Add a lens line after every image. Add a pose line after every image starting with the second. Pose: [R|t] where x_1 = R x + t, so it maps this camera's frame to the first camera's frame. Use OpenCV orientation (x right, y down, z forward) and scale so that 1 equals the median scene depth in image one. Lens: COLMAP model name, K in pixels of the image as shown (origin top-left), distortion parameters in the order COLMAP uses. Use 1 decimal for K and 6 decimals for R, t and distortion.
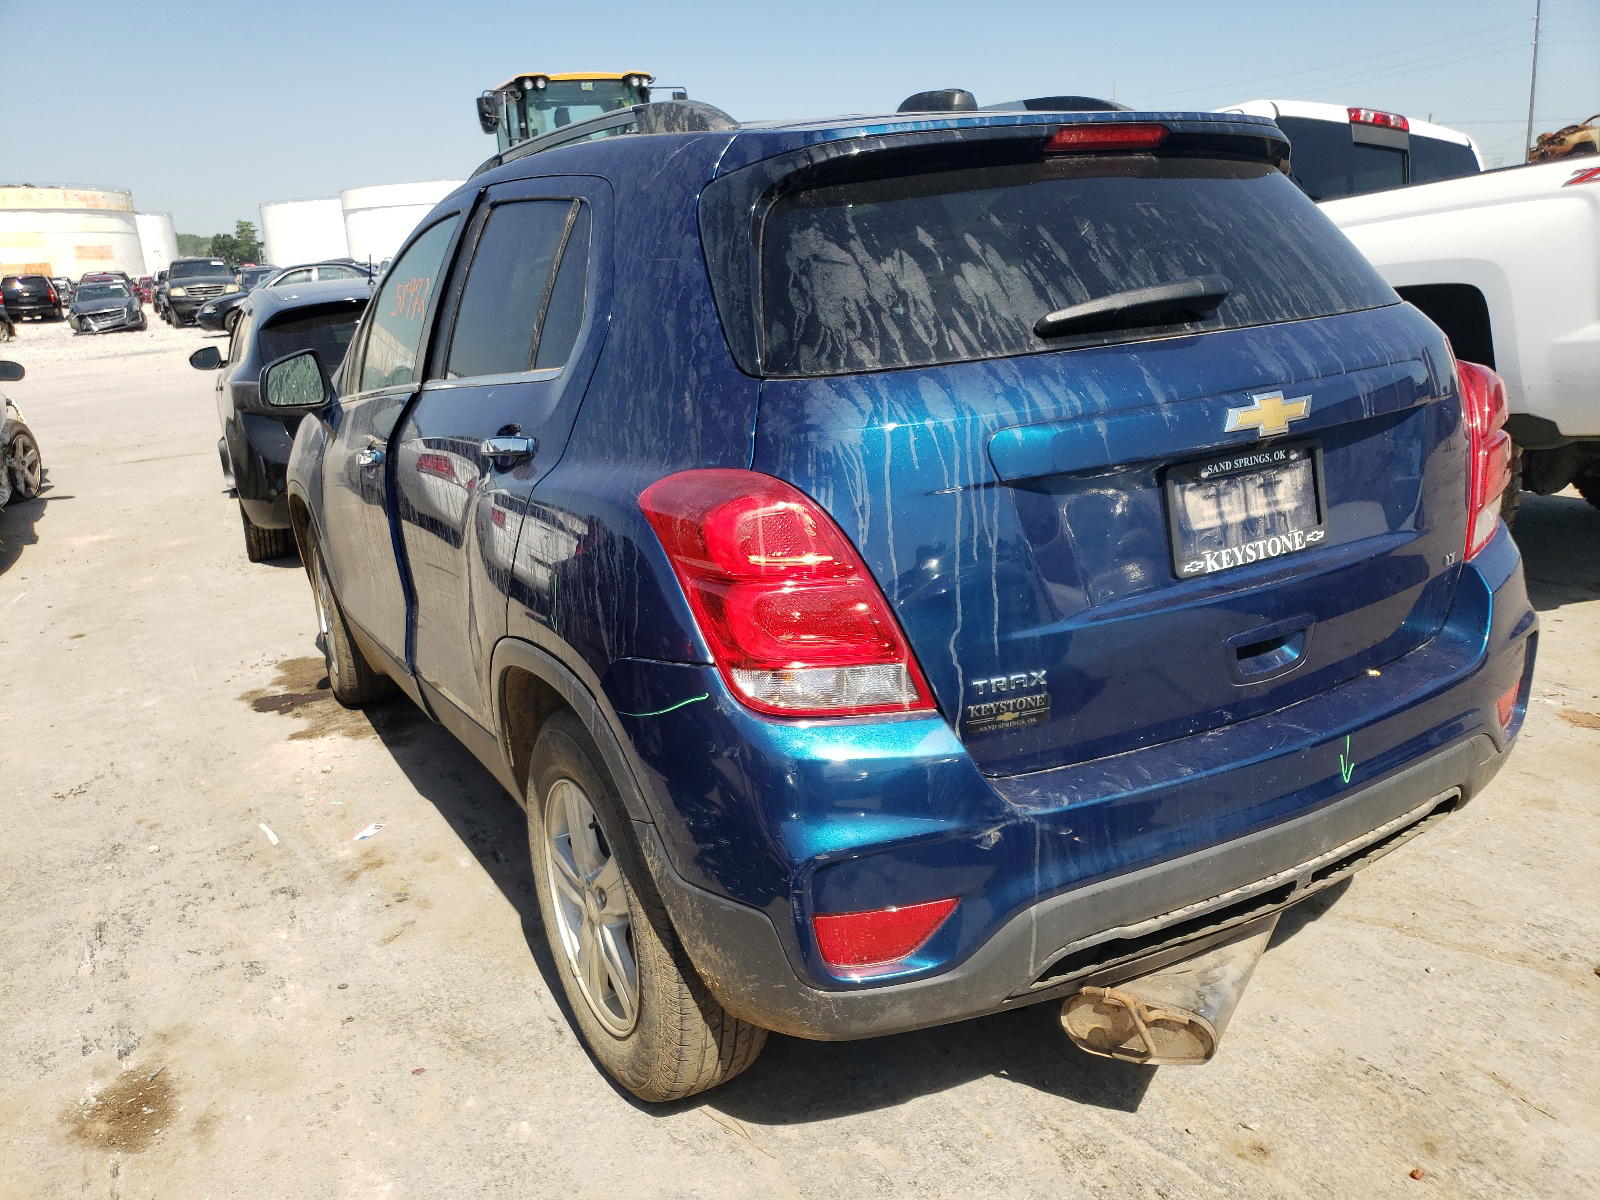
lens RADIAL K [[1206.6, 0, 800.0], [0, 1206.6, 600.0], [0, 0, 1]] dist [0.004139, 0.001211]
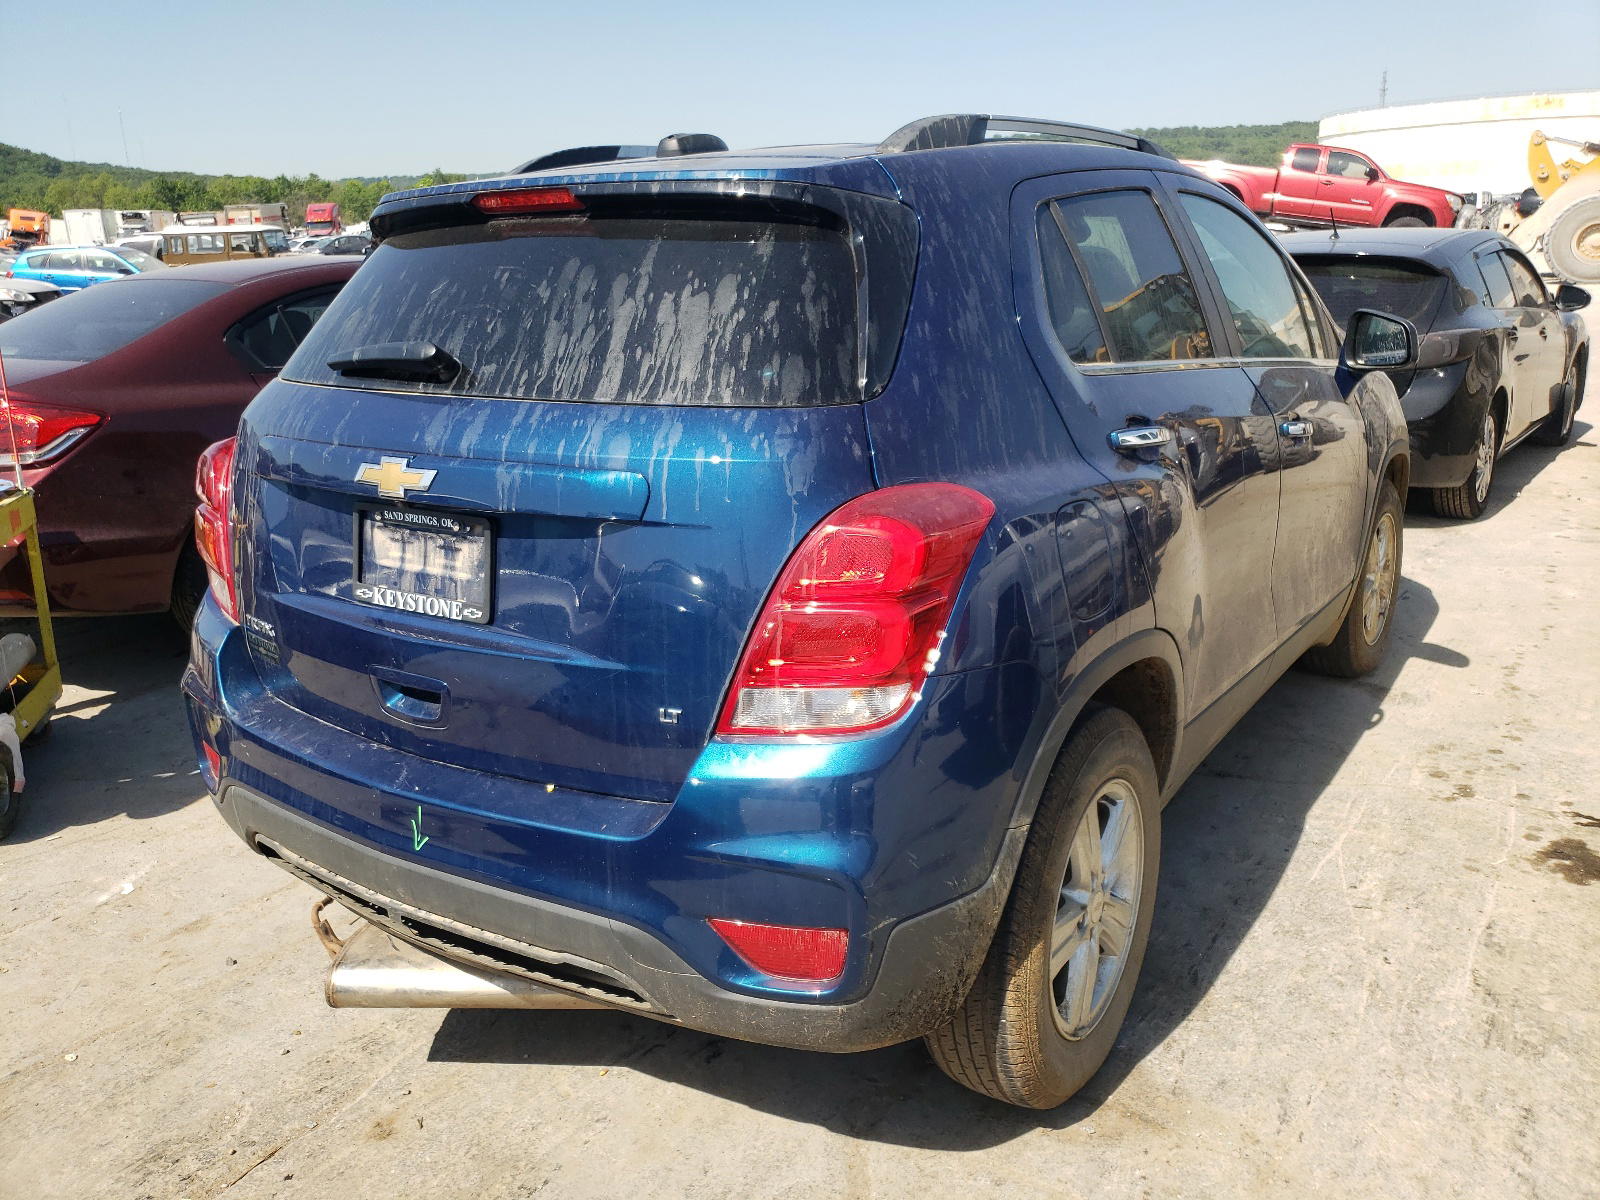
lens RADIAL K [[1217.5, 0, 800.0], [0, 1217.5, 600.0], [0, 0, 1]] dist [-0.002672, -0.000826]
pose [[0.499246, 0.299718, -0.812971, 1.419846], [-0.260085, 0.946838, 0.189353, -0.334634], [0.826504, 0.116908, 0.550657, 0.689604]]
